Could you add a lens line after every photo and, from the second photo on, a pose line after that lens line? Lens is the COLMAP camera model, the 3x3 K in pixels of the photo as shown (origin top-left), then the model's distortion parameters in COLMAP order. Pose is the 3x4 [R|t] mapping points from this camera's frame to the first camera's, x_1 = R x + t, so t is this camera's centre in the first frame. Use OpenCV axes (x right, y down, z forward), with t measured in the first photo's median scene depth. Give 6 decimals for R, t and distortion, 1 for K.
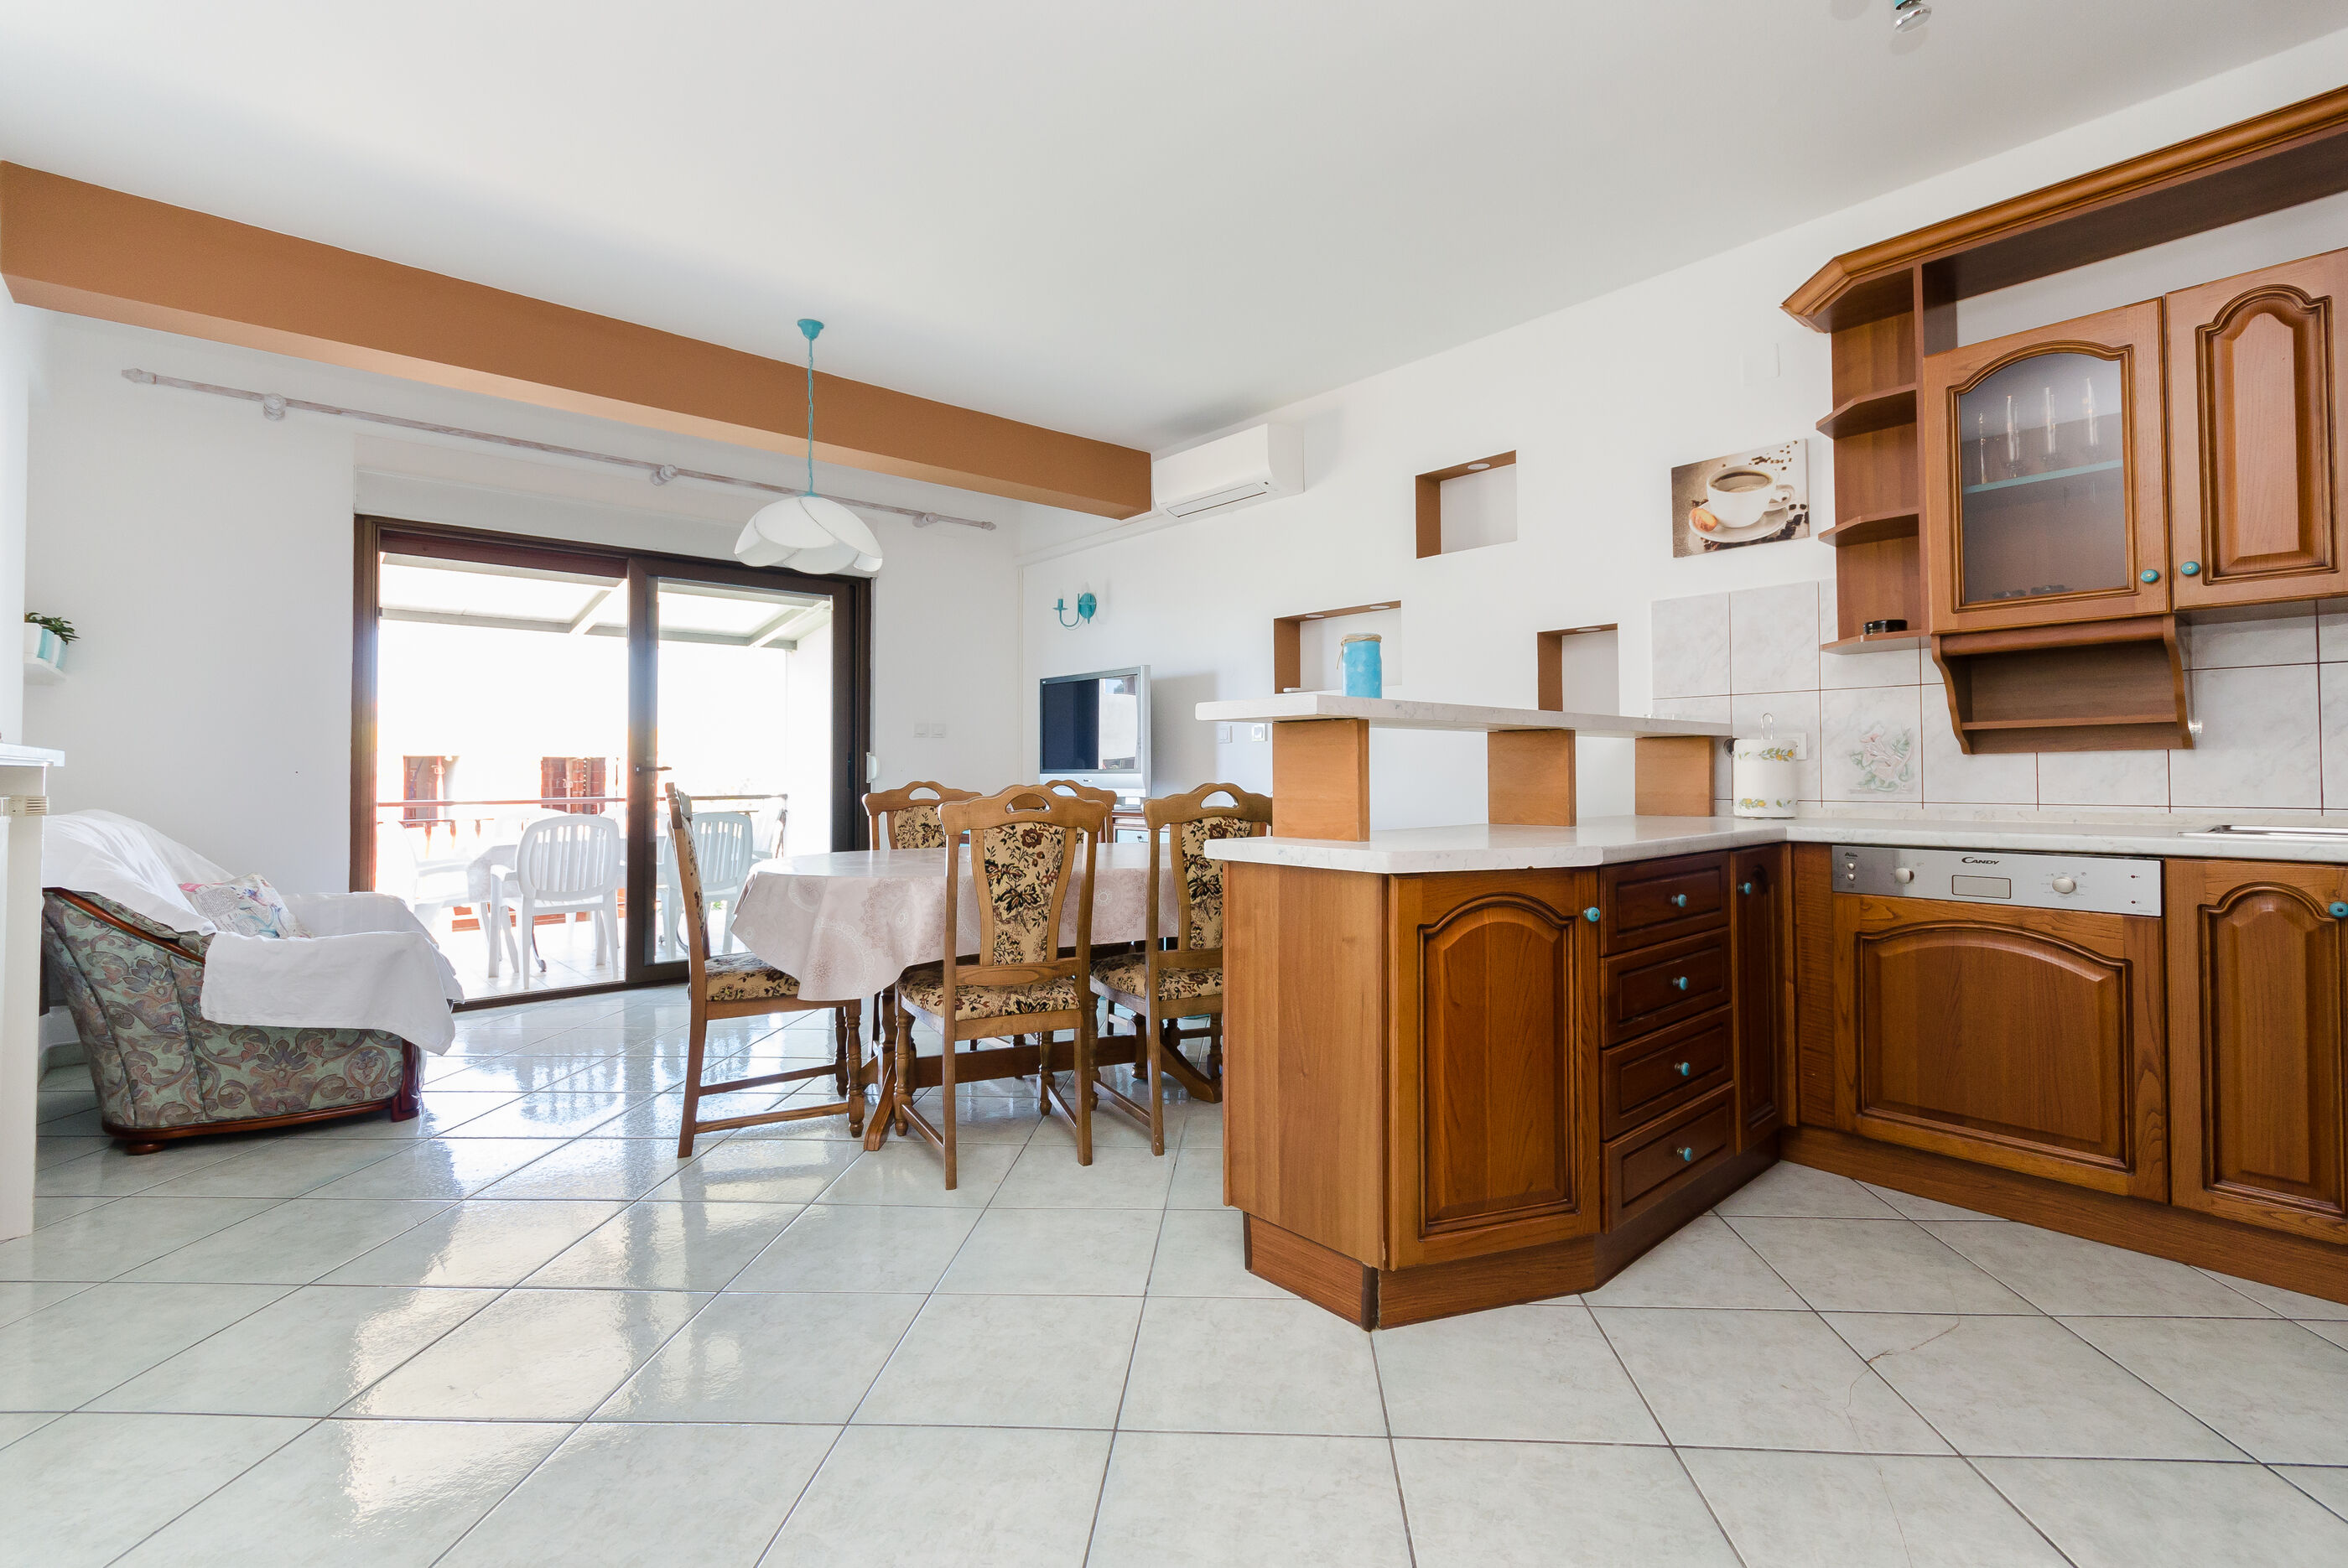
lens RADIAL K [[1069.8, 0, 1128.6], [0, 1069.8, 748.8], [0, 0, 1]] dist [-0.000266, 0.003871]
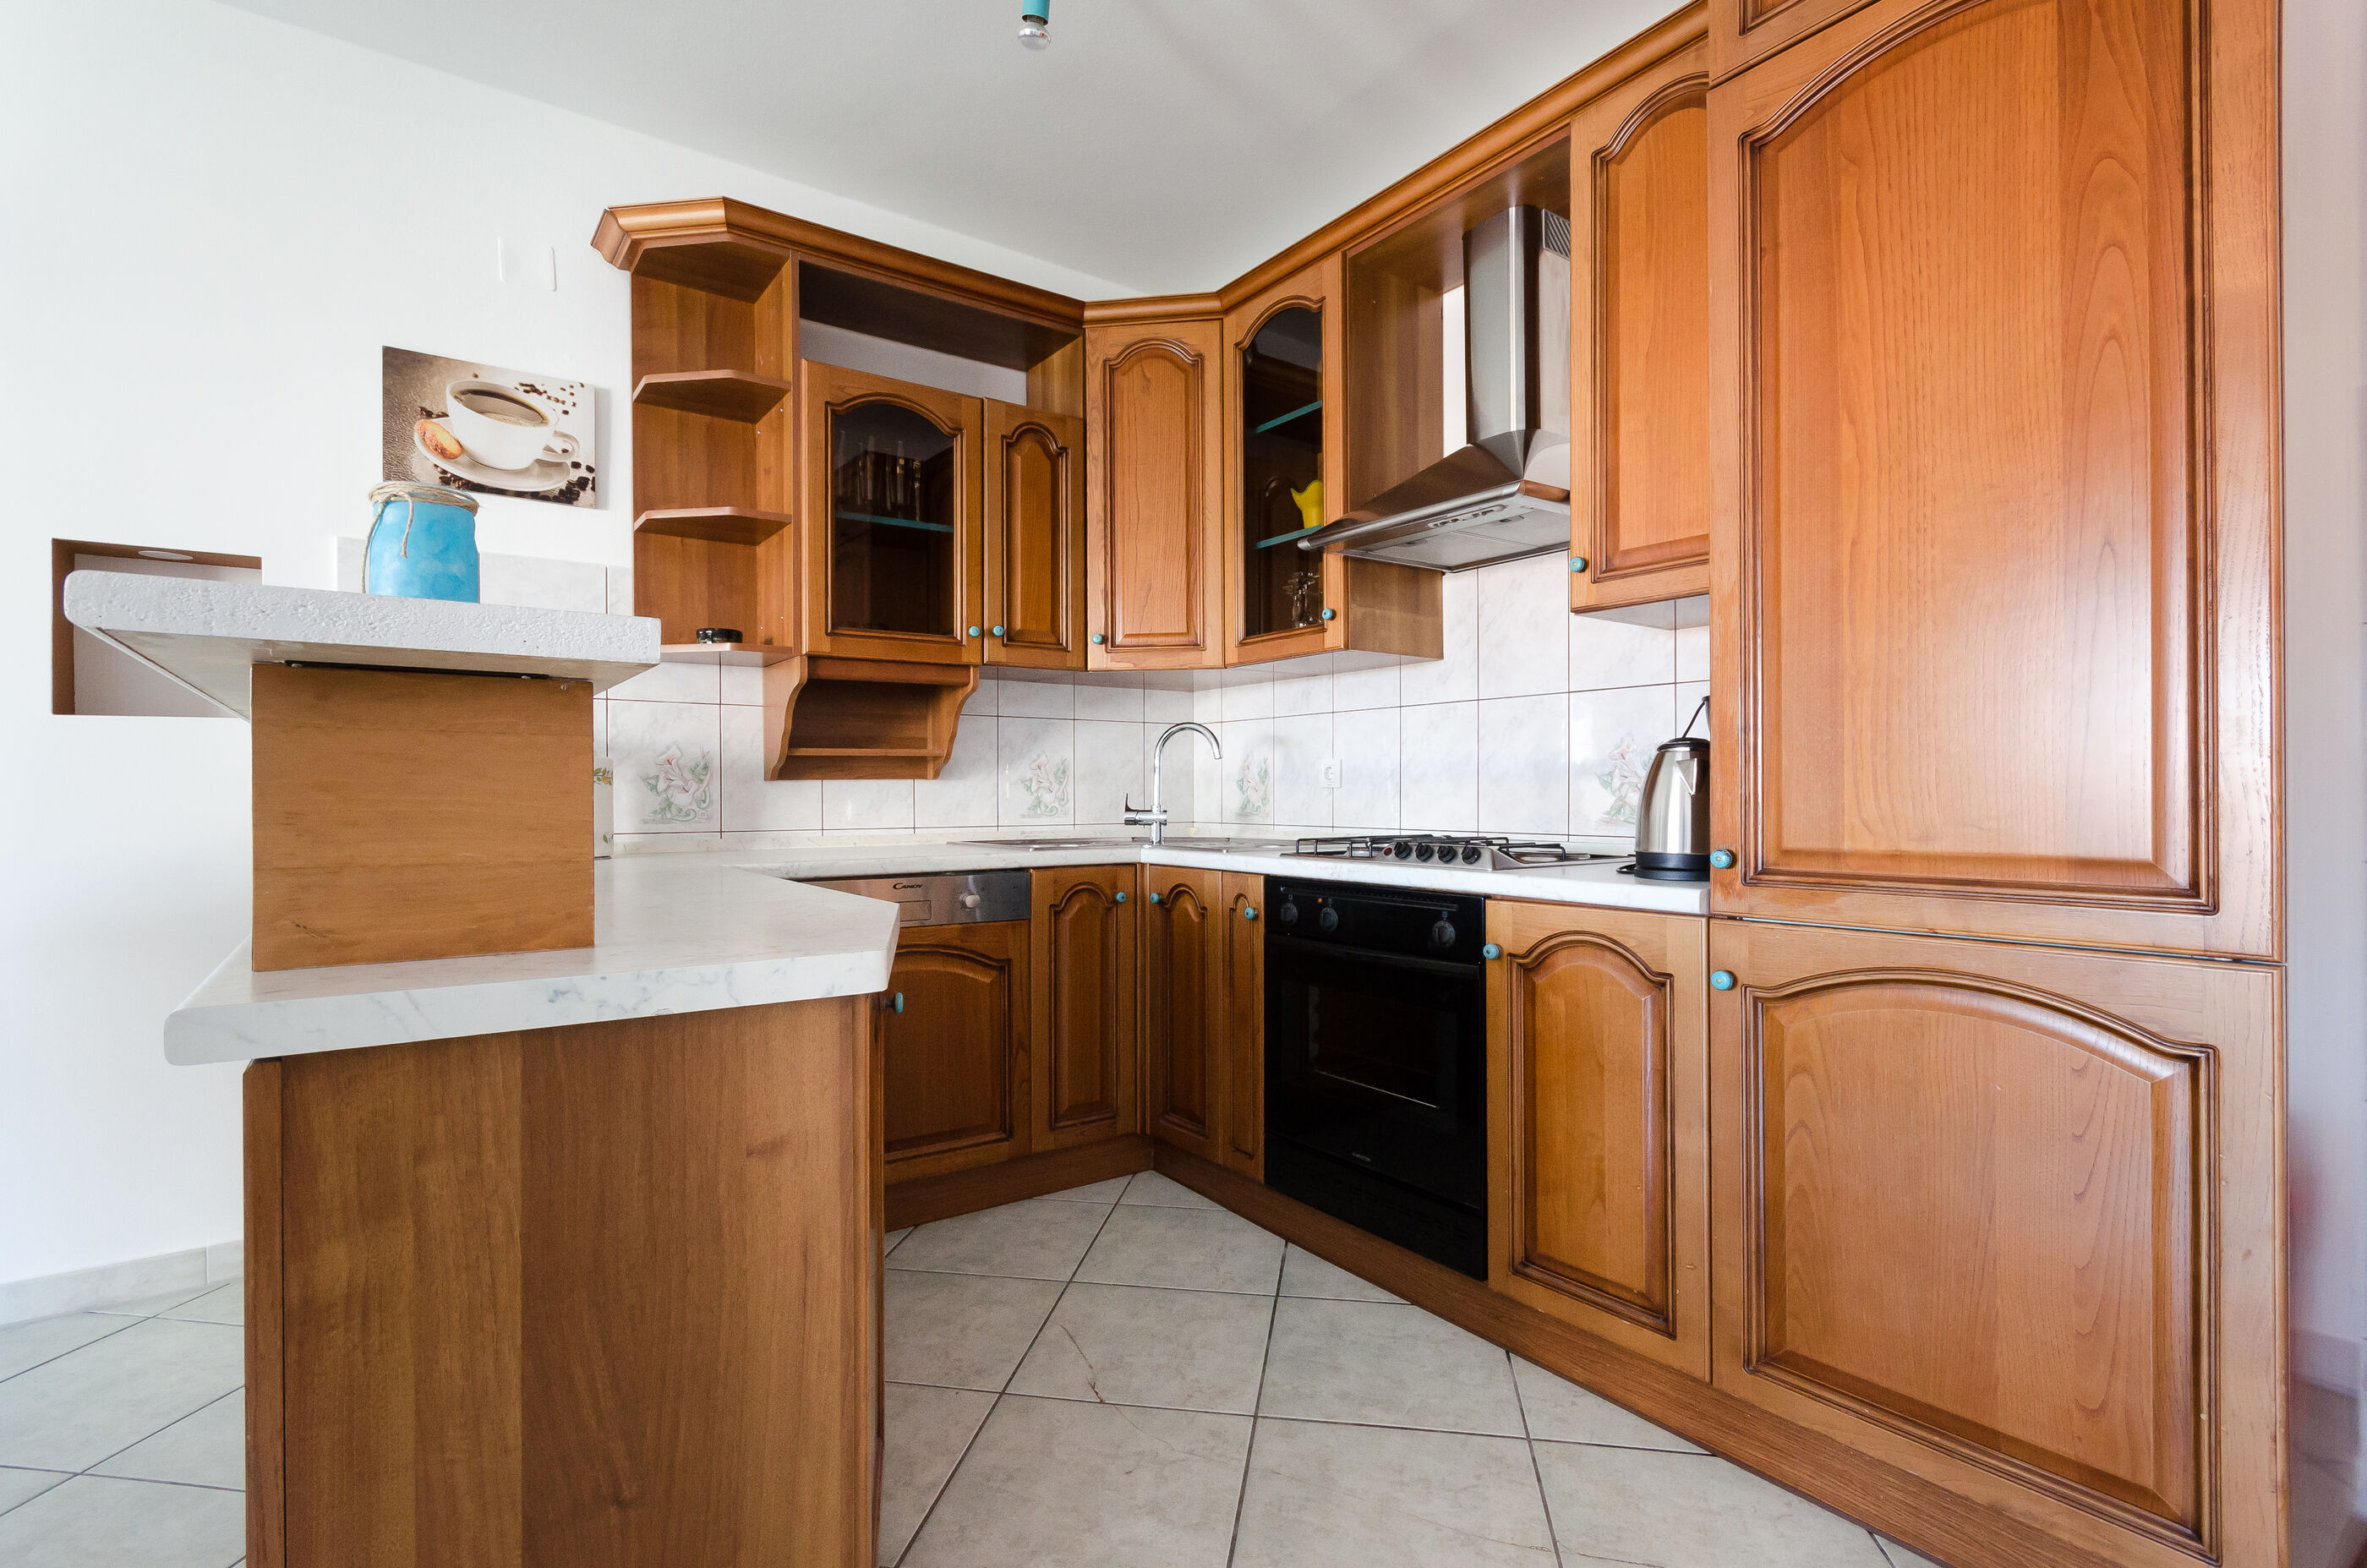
lens RADIAL K [[1072.9, 0, 1296.6], [0, 1072.9, 797.8], [0, 0, 1]] dist [-0.005231, 0.000060]
pose [[0.041727, 0.001302, 0.999128, -0.178052], [-0.019494, 0.999810, -0.000489, 0.012684], [-0.998939, -0.019457, 0.041744, 0.511948]]
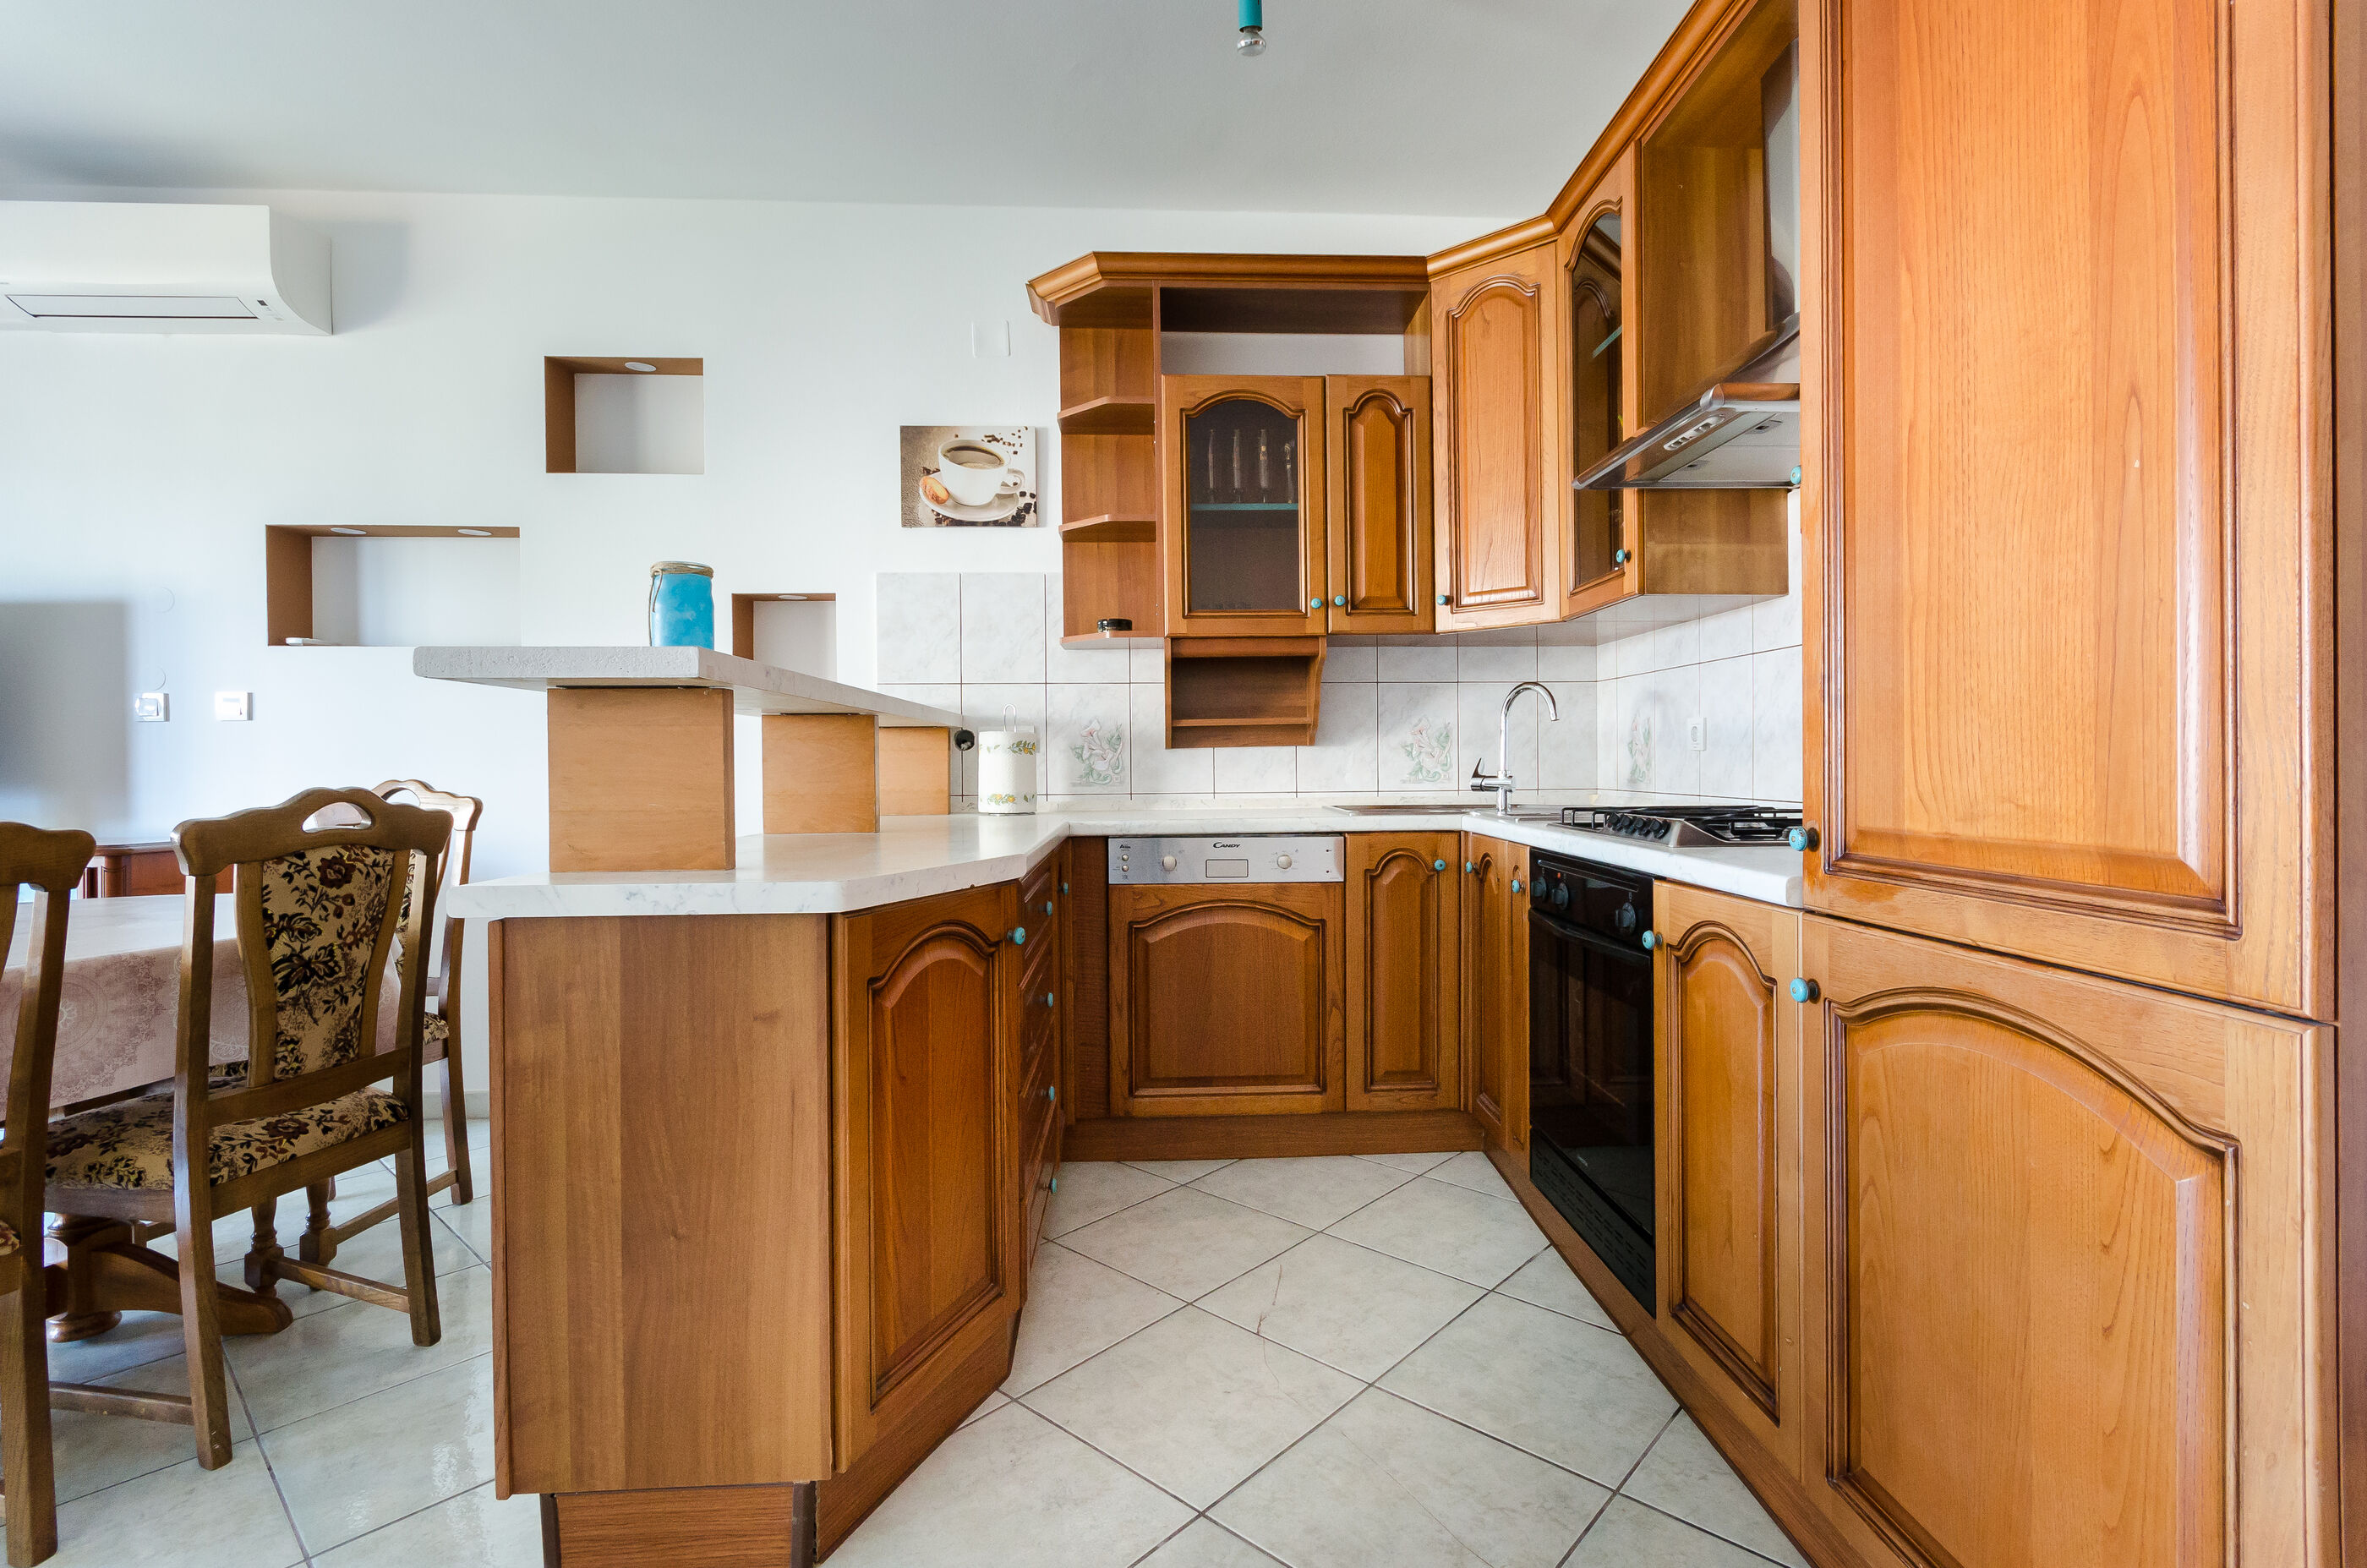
lens RADIAL K [[1176.6, 0, 1279.0], [0, 1176.6, 772.3], [0, 0, 1]] dist [-0.008075, 0.000450]
pose [[0.583177, -0.007944, 0.812306, -0.138424], [-0.012204, 0.999754, 0.018538, 0.005690], [-0.812253, -0.020724, 0.582936, 0.215786]]
